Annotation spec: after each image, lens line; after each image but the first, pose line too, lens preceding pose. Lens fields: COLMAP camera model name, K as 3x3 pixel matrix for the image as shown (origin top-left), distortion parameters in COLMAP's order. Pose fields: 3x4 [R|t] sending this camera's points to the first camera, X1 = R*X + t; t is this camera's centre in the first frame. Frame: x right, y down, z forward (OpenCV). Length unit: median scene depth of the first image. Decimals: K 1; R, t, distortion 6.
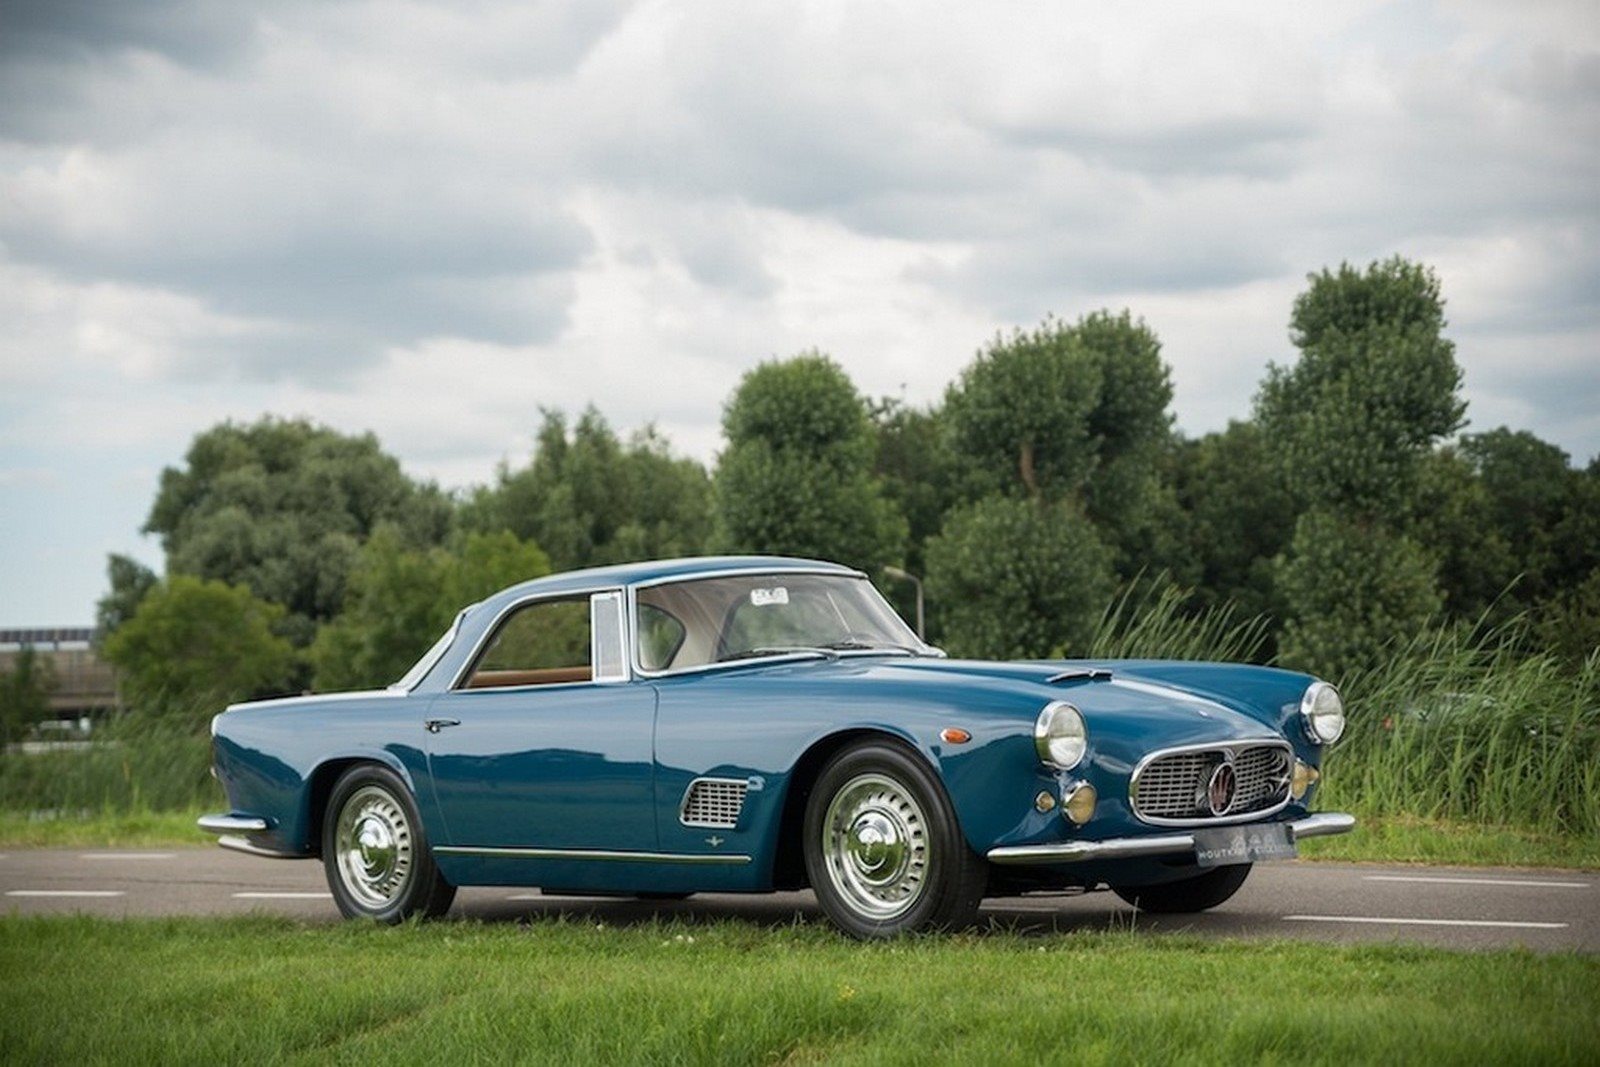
lens RADIAL K [[2994.0, 0, 799.5], [0, 2994.0, 492.8], [0, 0, 1]] dist [0.333234, 0.128863]
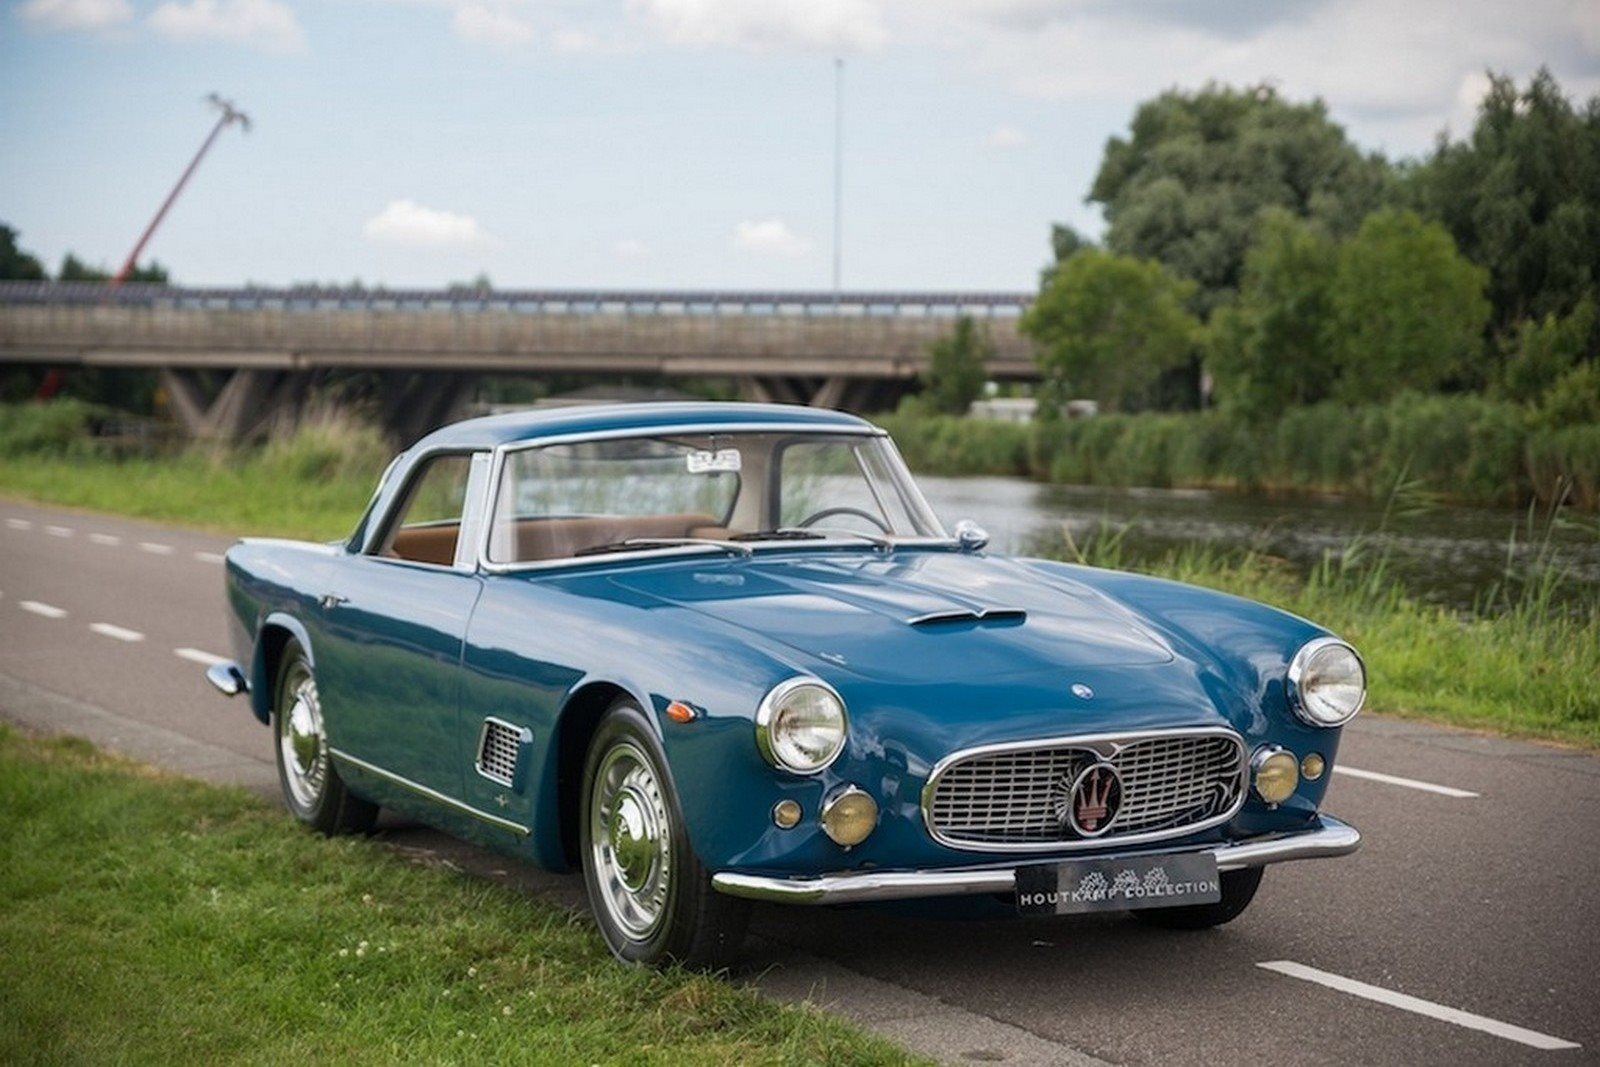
lens RADIAL K [[2972.4, 0, 800.2], [0, 2972.4, 413.8], [0, 0, 1]] dist [0.513440, -4.284826]
pose [[0.938956, 0.038205, -0.341909, 0.038653], [-0.007466, 0.995844, 0.090774, -0.006708], [0.343956, -0.082680, 0.935339, 0.041288]]
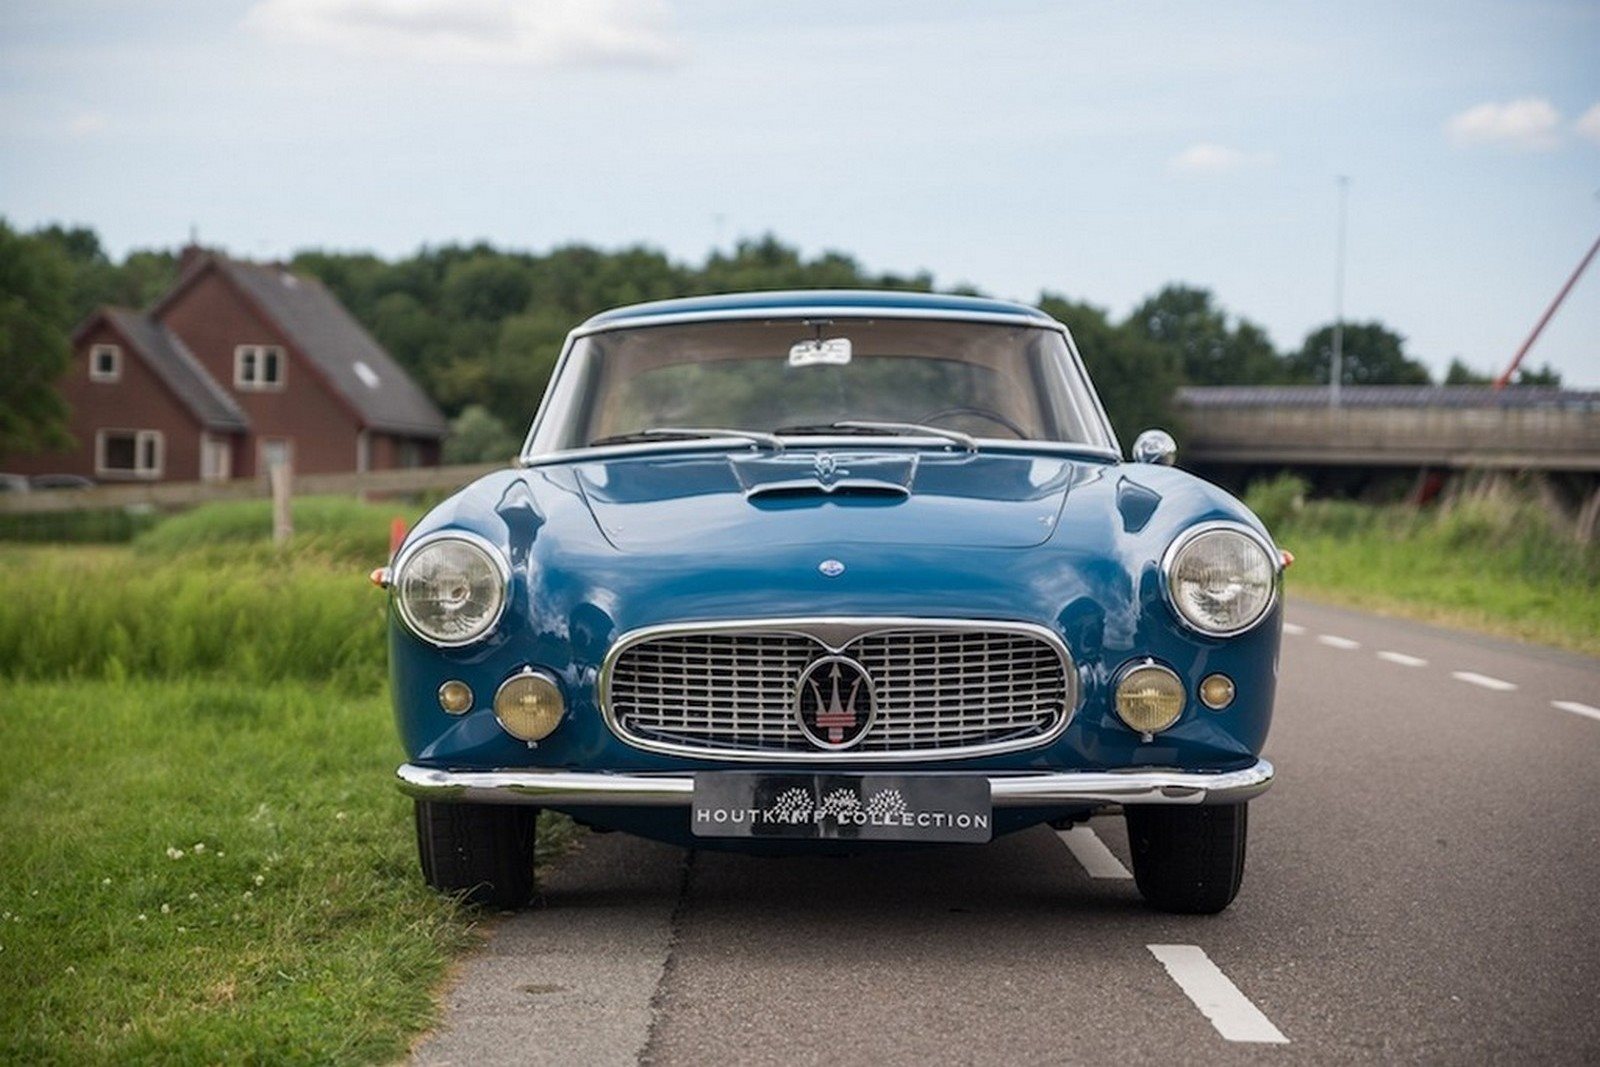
lens RADIAL K [[2994.0, 0, 799.5], [0, 2994.0, 492.8], [0, 0, 1]] dist [0.333234, 0.128863]
pose [[0.672335, 0.041753, -0.739069, 0.067358], [0.018326, 0.997163, 0.073005, 0.002450], [0.740021, -0.062628, 0.669662, 0.078430]]
